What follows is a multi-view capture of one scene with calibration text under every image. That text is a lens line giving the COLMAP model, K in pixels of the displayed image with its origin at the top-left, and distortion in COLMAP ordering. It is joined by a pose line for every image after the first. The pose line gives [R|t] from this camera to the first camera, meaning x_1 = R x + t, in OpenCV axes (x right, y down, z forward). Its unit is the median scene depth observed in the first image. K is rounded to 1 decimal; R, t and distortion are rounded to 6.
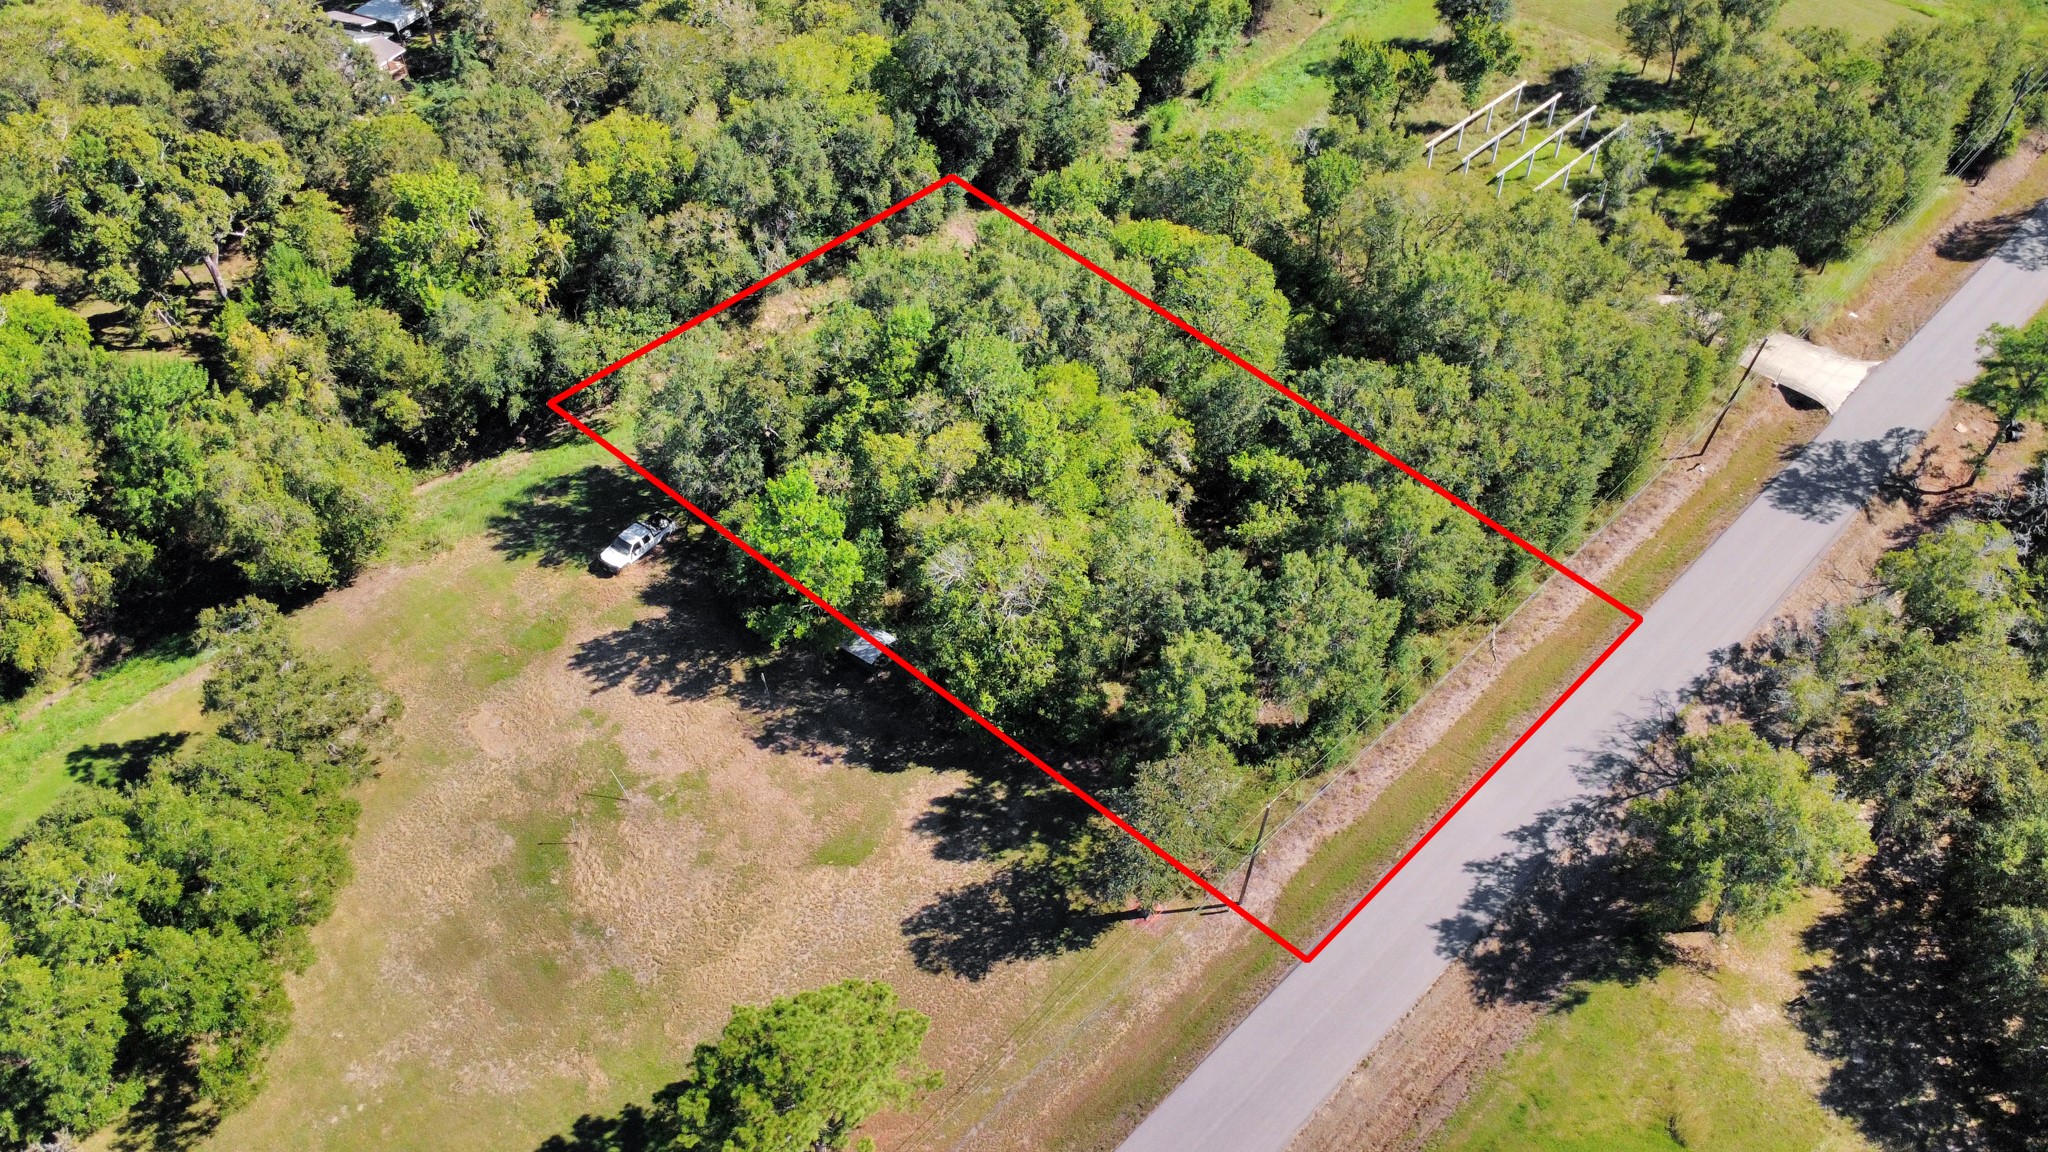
lens RADIAL K [[1489.4, 0, 1020.2], [0, 1489.4, 568.9], [0, 0, 1]] dist [0.003542, -0.005667]
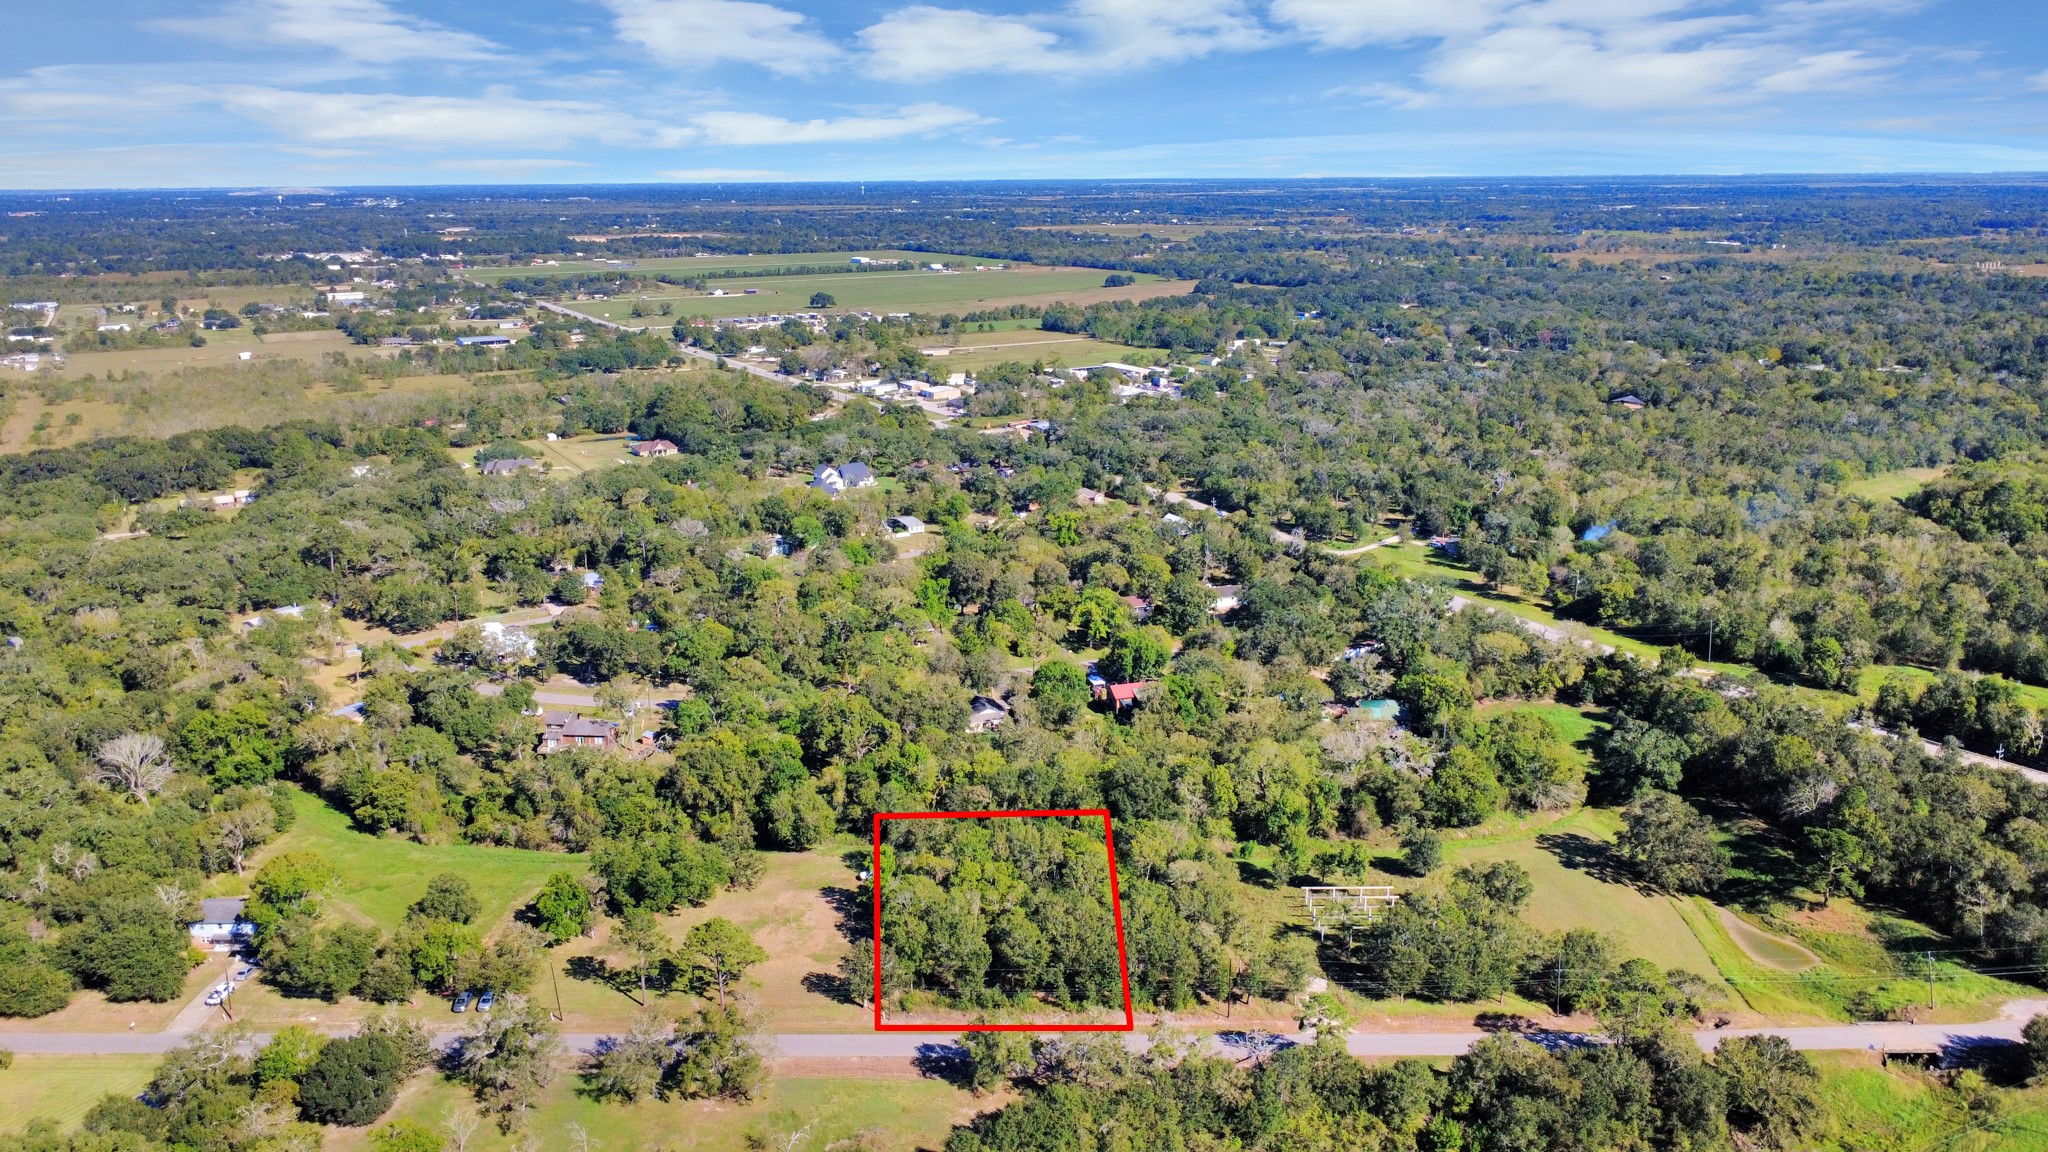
lens RADIAL K [[1489.4, 0, 1026.0], [0, 1489.4, 608.0], [0, 0, 1]] dist [0.003542, -0.005667]
pose [[0.702368, 0.211835, -0.679563, 1.696648], [-0.510789, 0.814905, -0.273906, 0.191896], [0.495756, 0.539496, 0.680566, -0.976257]]
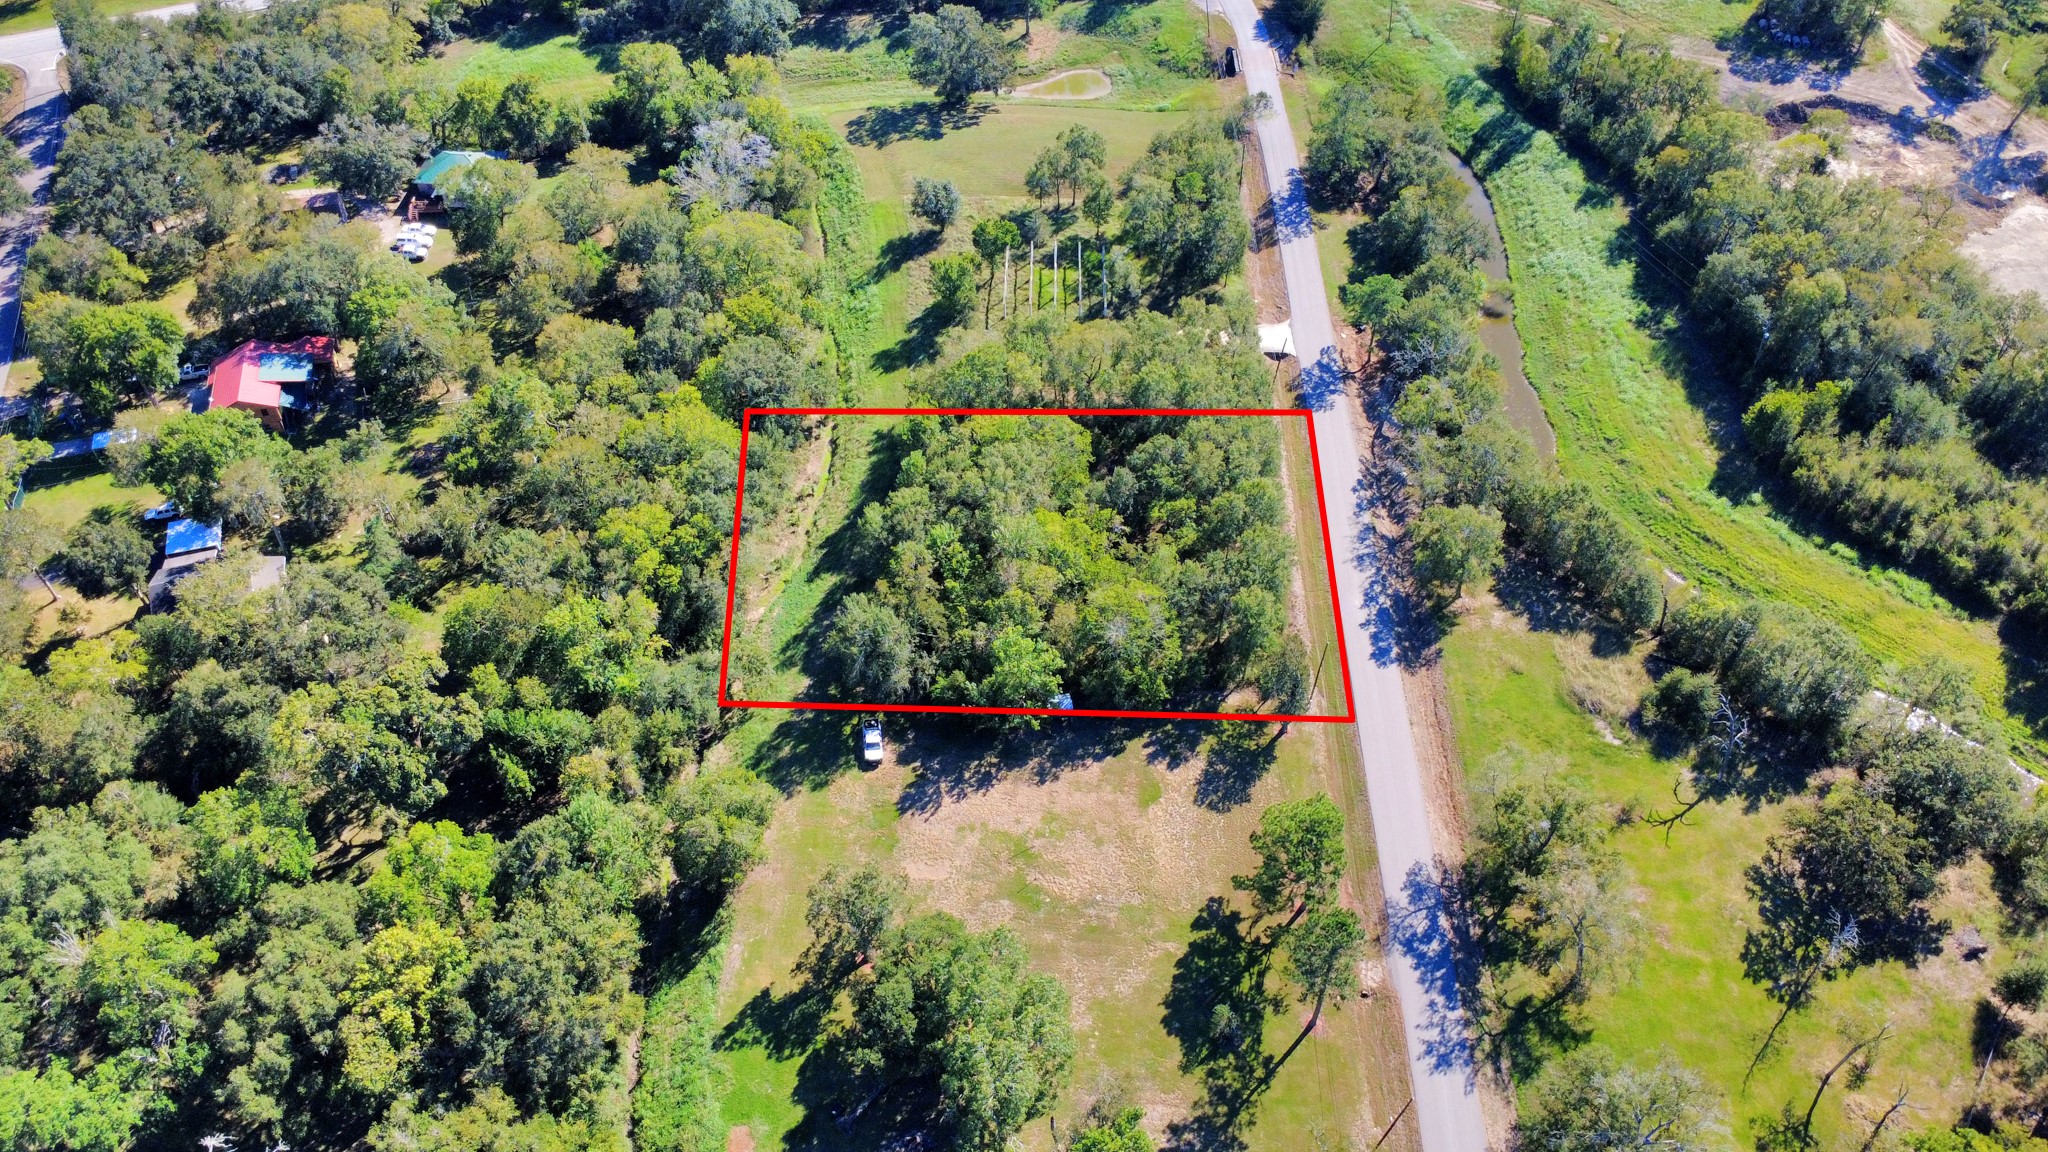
lens RADIAL K [[1489.4, 0, 1024.4], [0, 1489.4, 568.1], [0, 0, 1]] dist [0.003542, -0.005667]
pose [[0.724083, -0.474227, 0.500811, -0.854244], [0.482482, 0.867150, 0.123537, -0.295221], [-0.492863, 0.152181, 0.856695, -0.452444]]
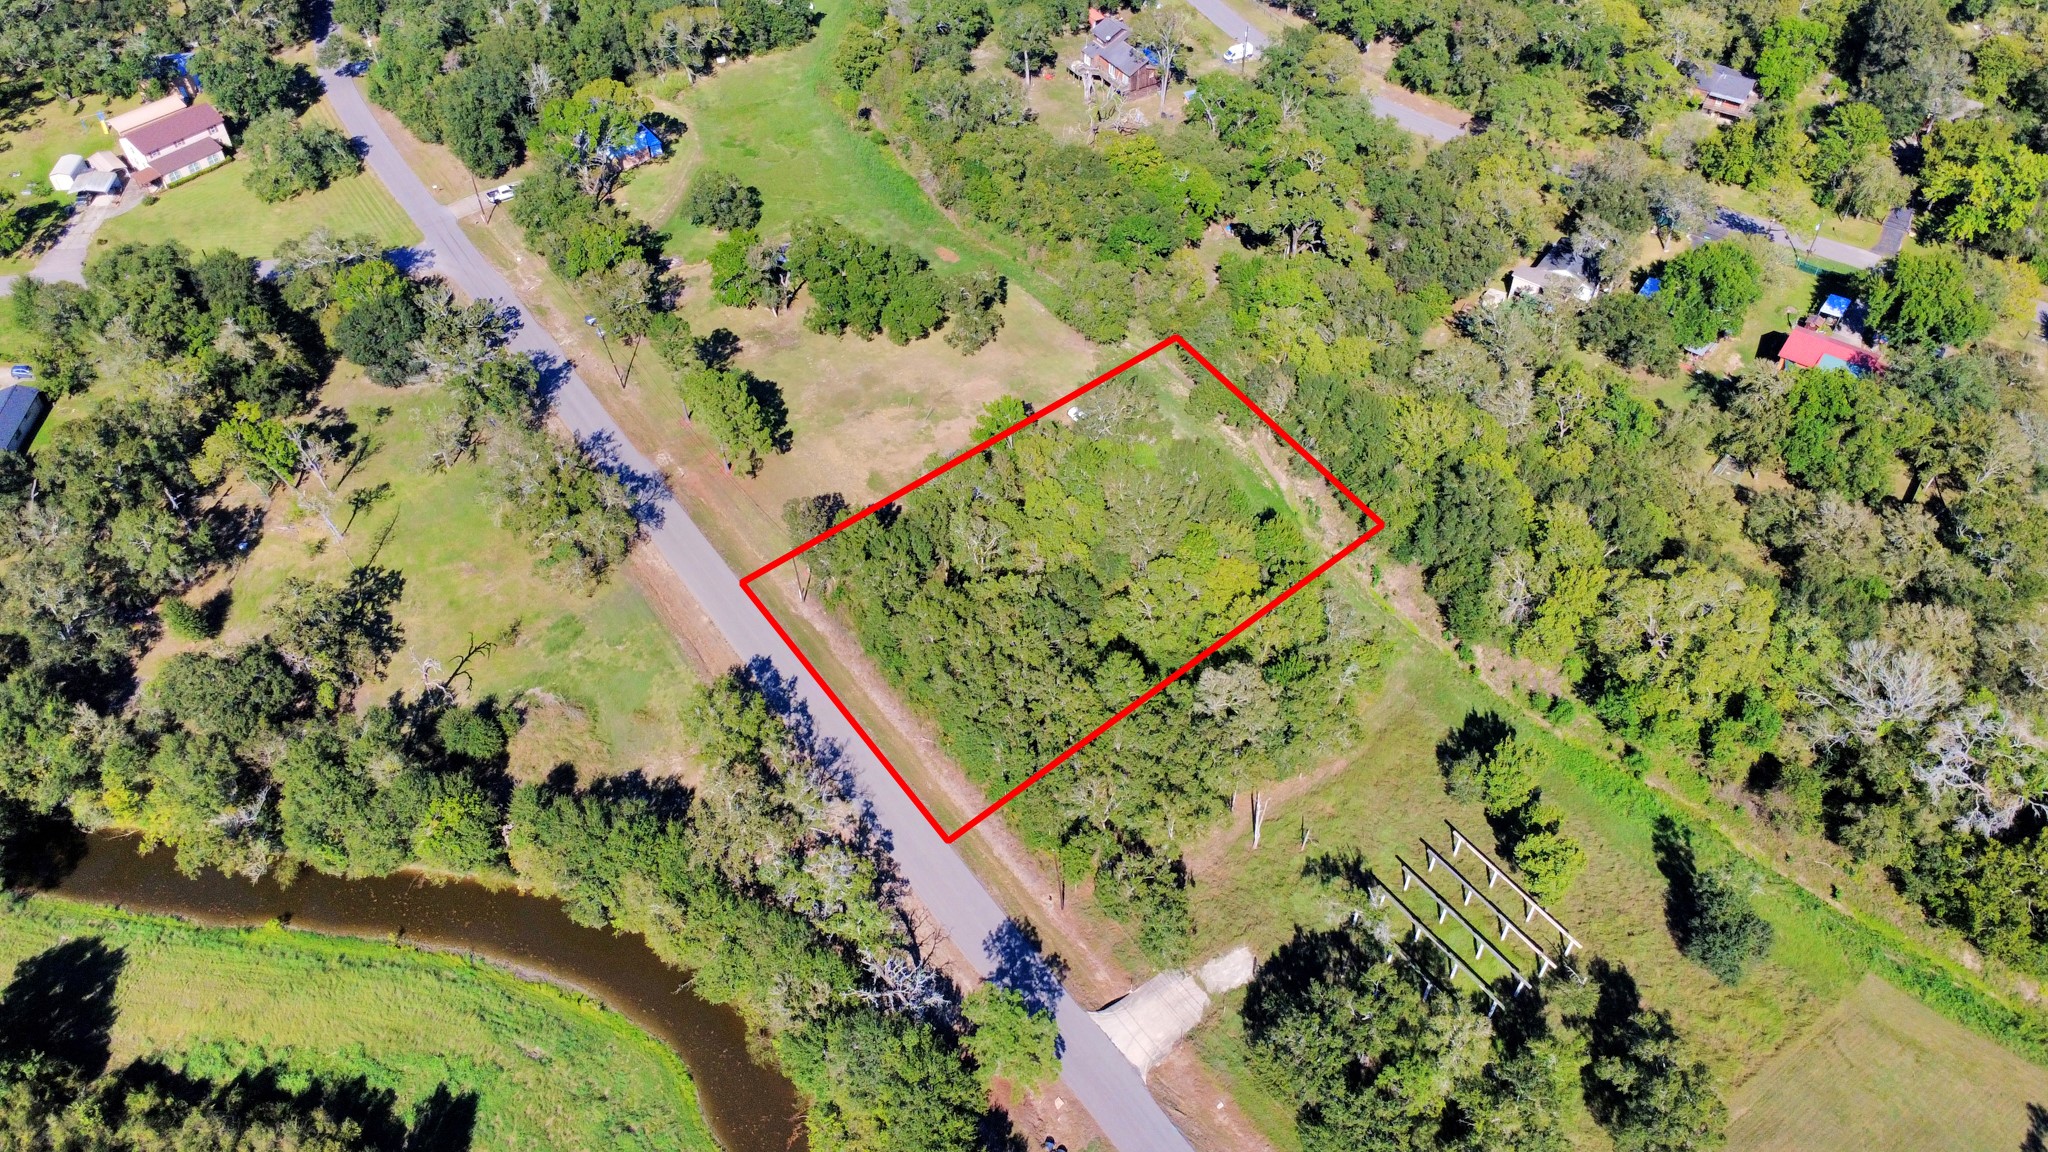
lens RADIAL K [[1489.4, 0, 1022.1], [0, 1489.4, 589.9], [0, 0, 1]] dist [0.003542, -0.005667]
pose [[-0.164702, 0.716062, -0.678328, 1.274290], [-0.699386, 0.400155, 0.592229, -1.051663], [0.695509, 0.571954, 0.434897, 0.221710]]
